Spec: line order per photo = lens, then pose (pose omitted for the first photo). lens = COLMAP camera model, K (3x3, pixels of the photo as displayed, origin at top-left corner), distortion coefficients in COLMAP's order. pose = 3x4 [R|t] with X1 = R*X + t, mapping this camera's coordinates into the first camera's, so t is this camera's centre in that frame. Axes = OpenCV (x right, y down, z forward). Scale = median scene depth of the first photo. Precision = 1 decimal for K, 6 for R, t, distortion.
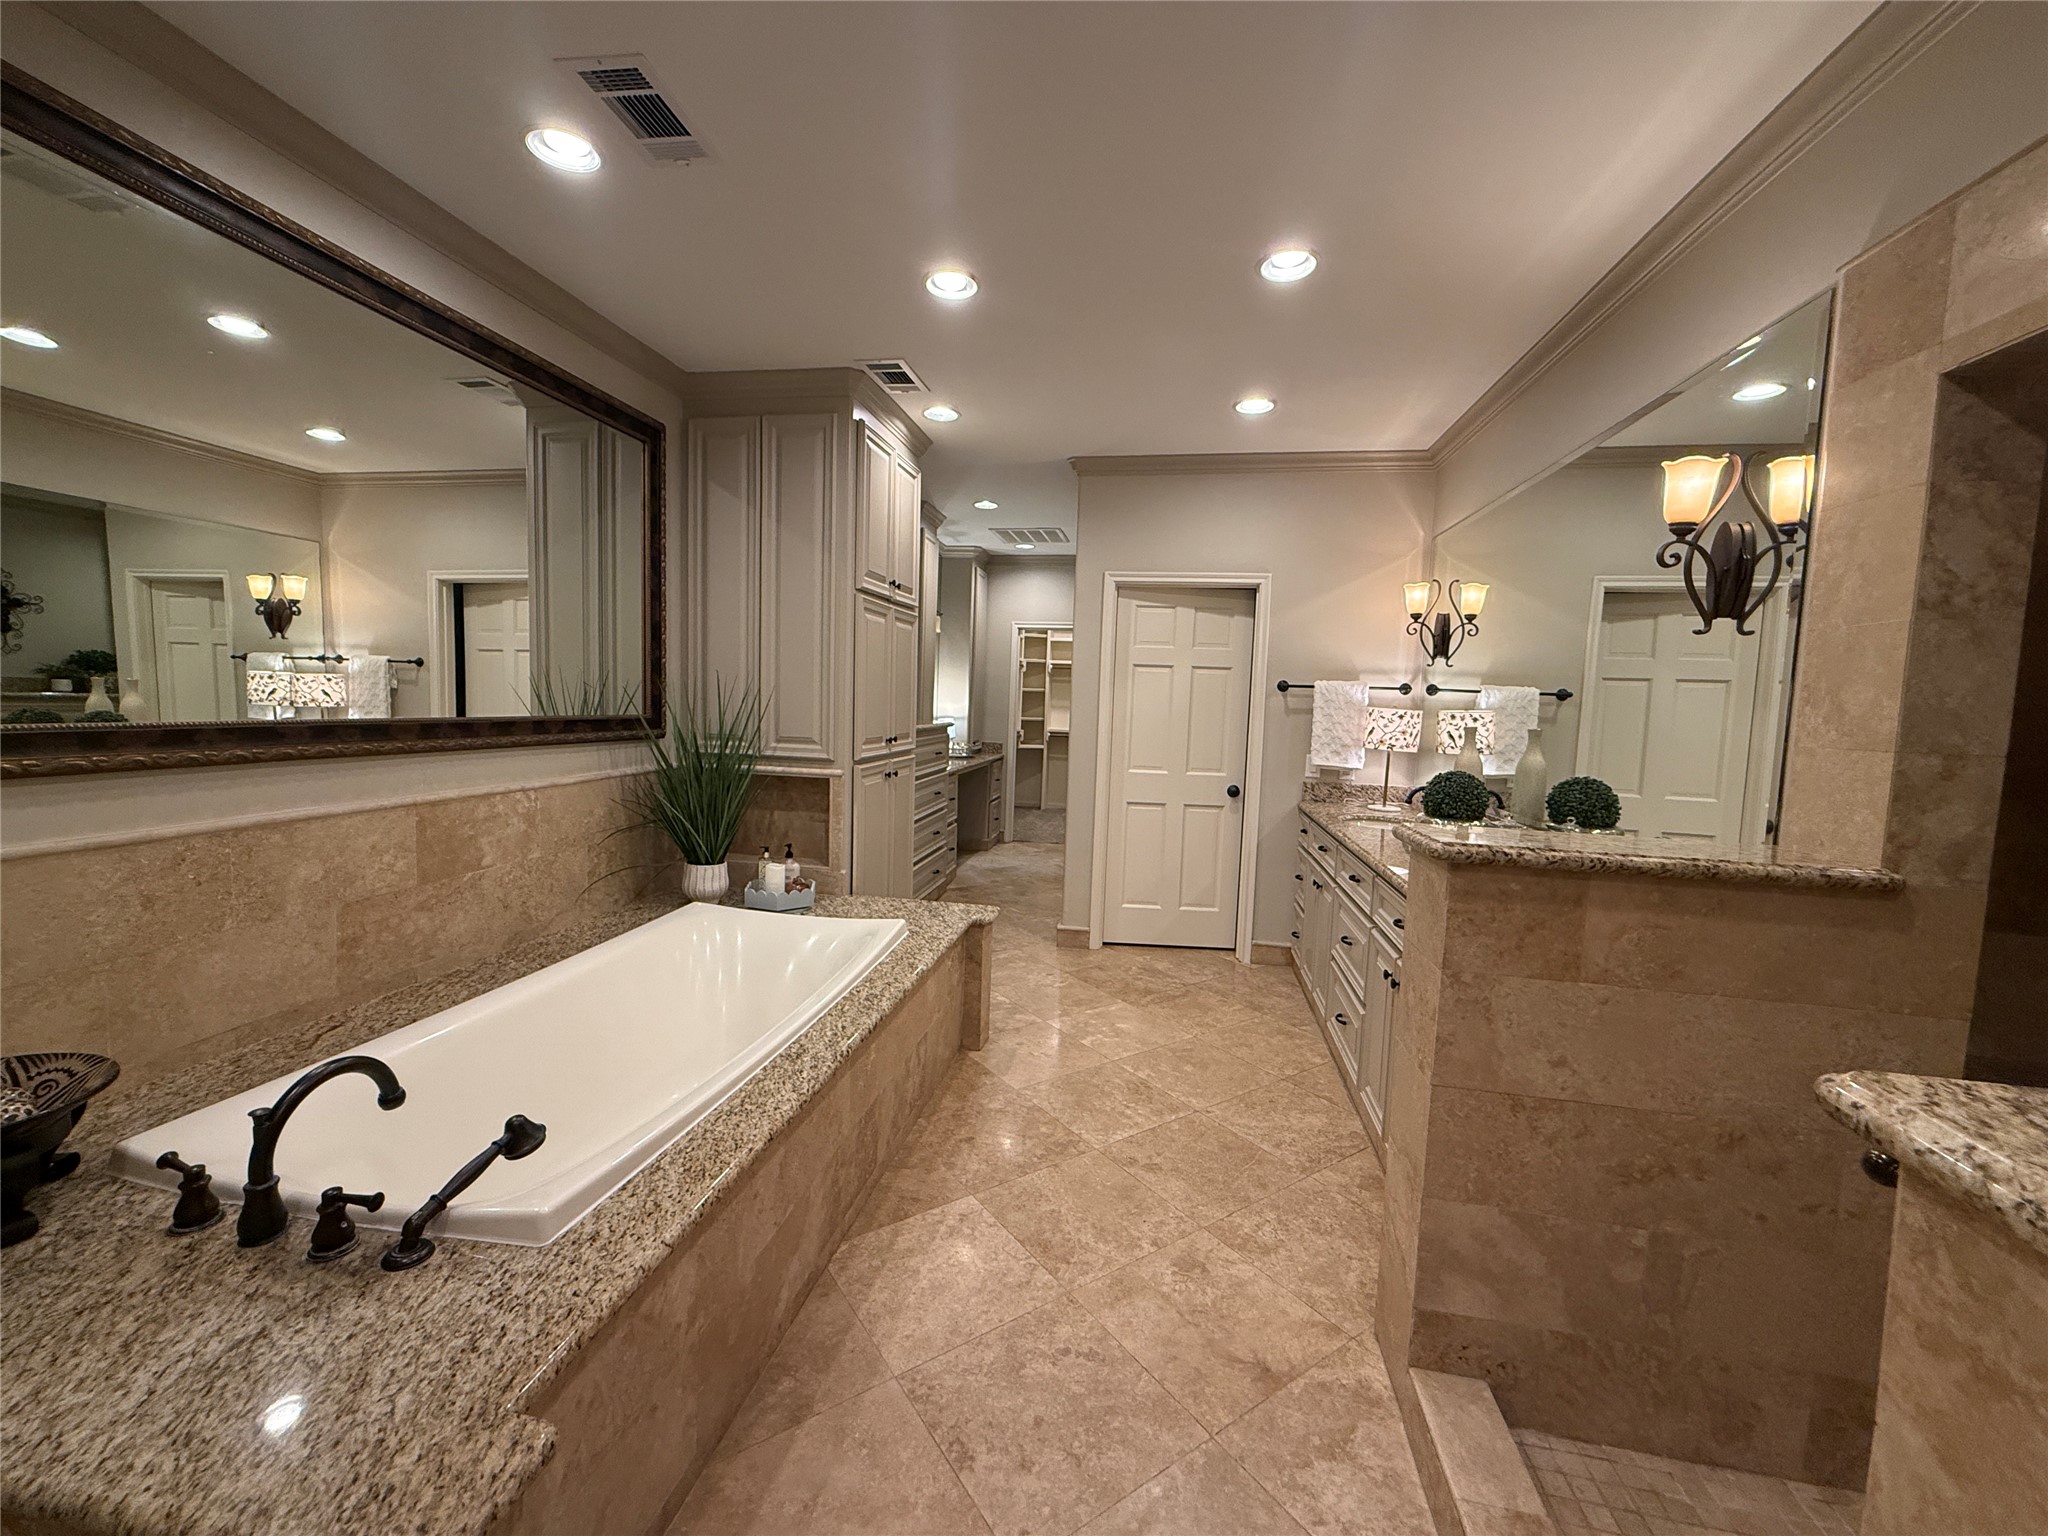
lens RADIAL K [[825.3, 0, 1024.0], [0, 825.3, 768.0], [0, 0, 1]] dist [0.000518, 0.000092]
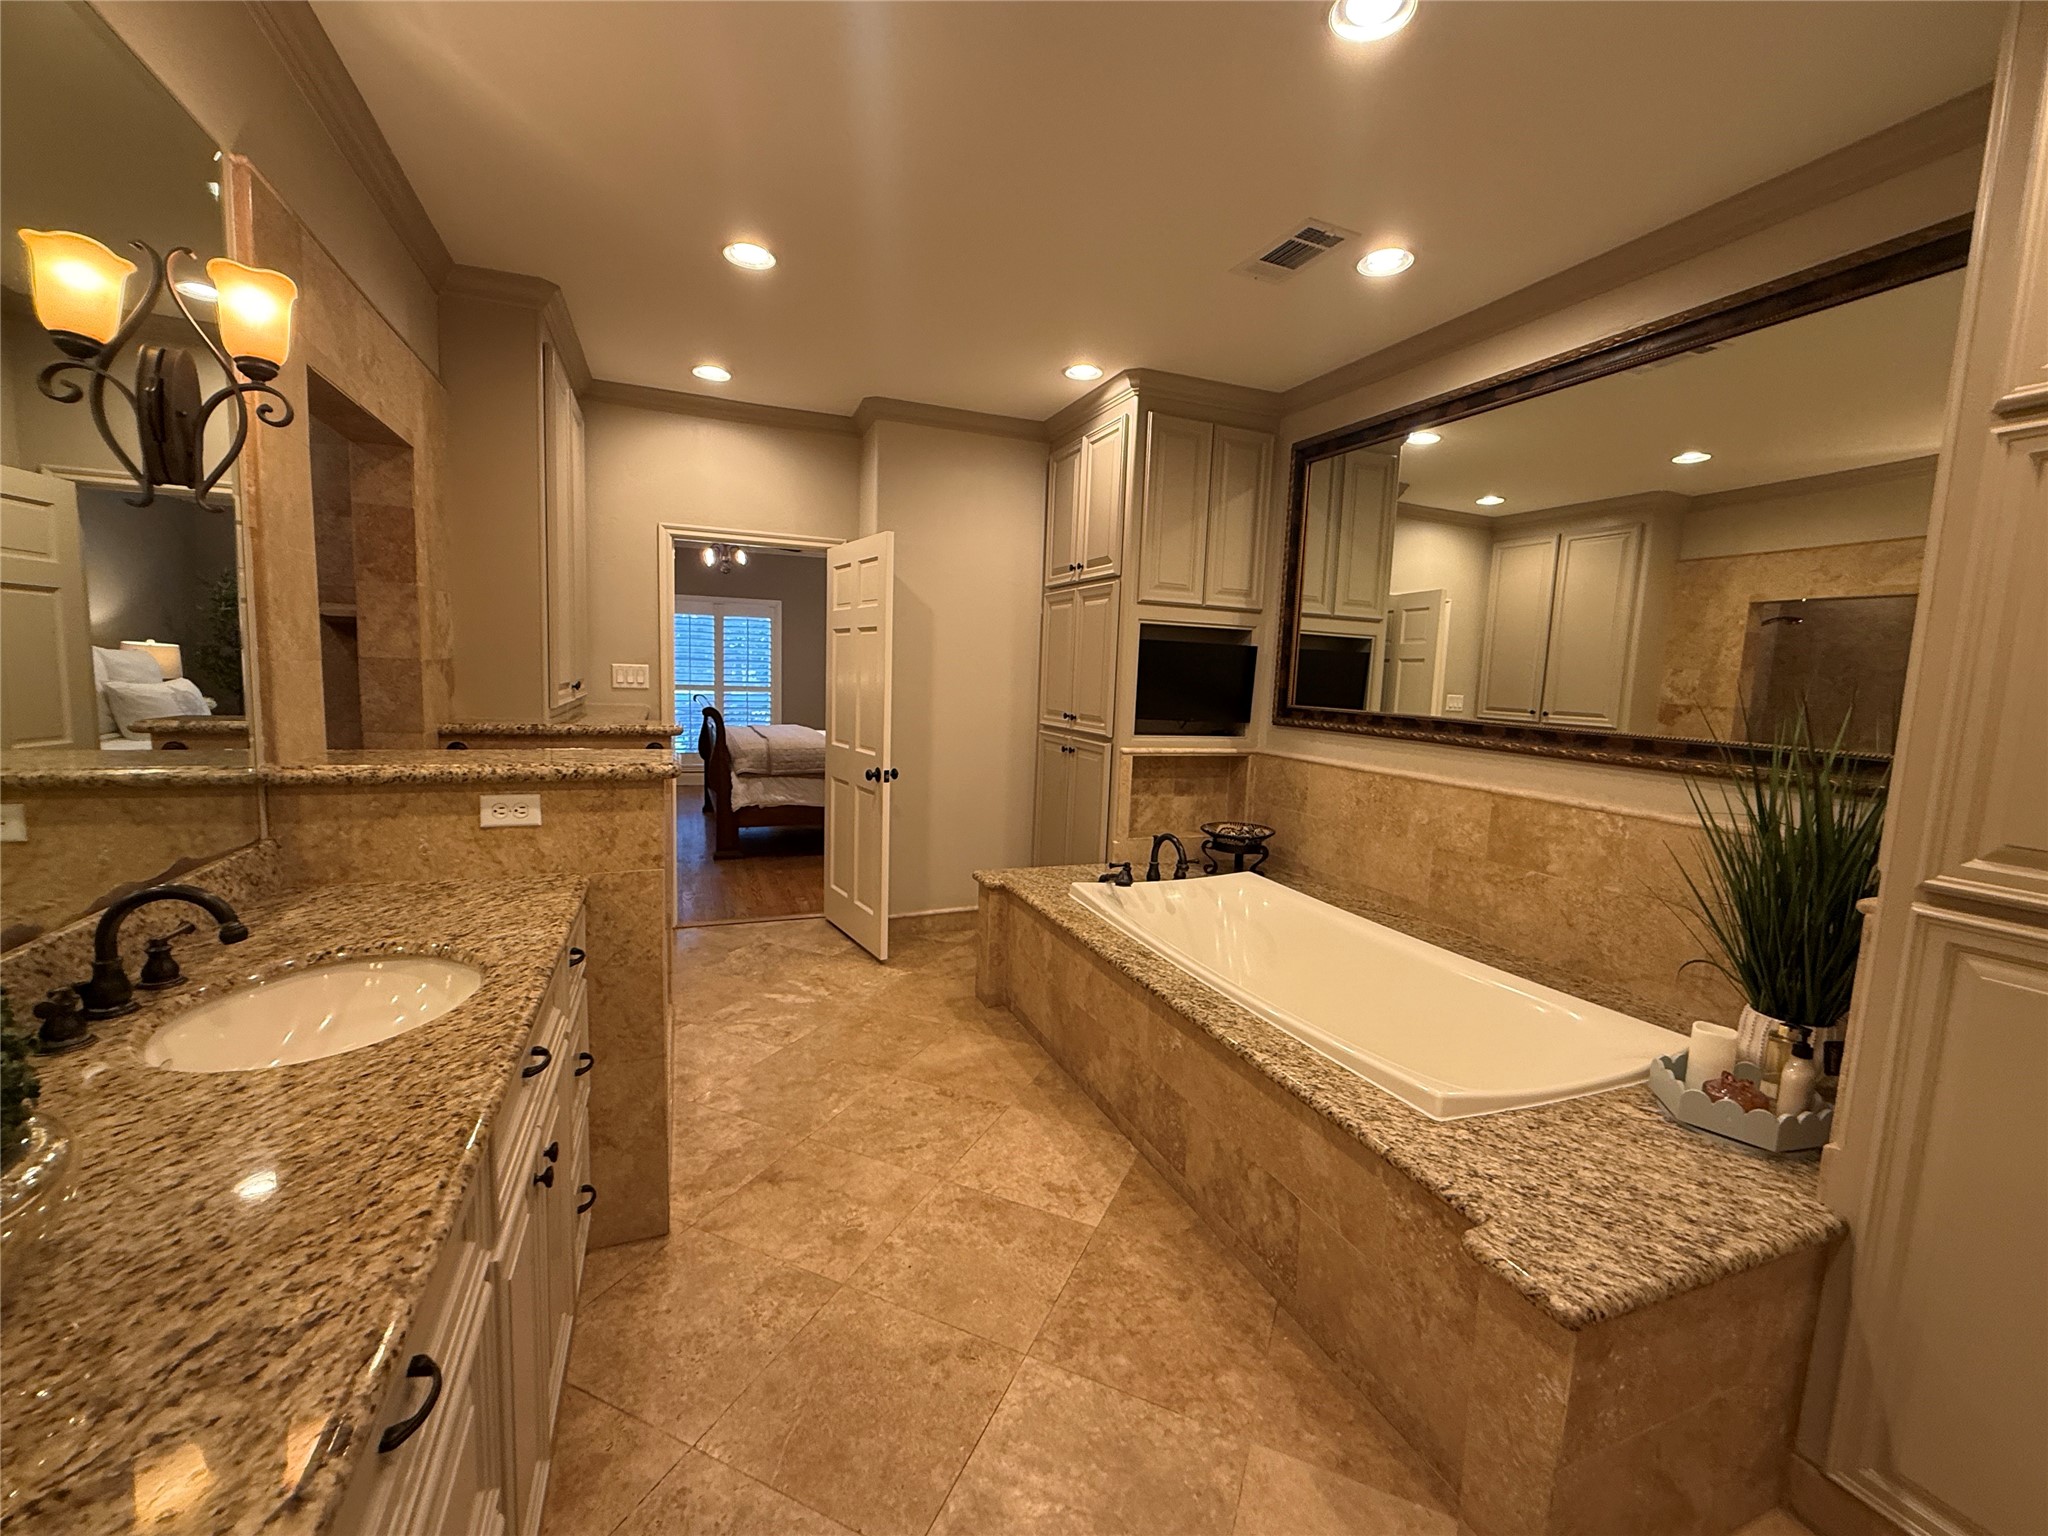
lens RADIAL K [[825.3, 0, 1024.0], [0, 825.3, 768.0], [0, 0, 1]] dist [0.000518, 0.000092]
pose [[-0.841710, -0.001755, -0.539927, 0.515345], [-0.111755, 0.978906, 0.171035, -0.125675], [0.528238, 0.204301, -0.824151, 1.672938]]
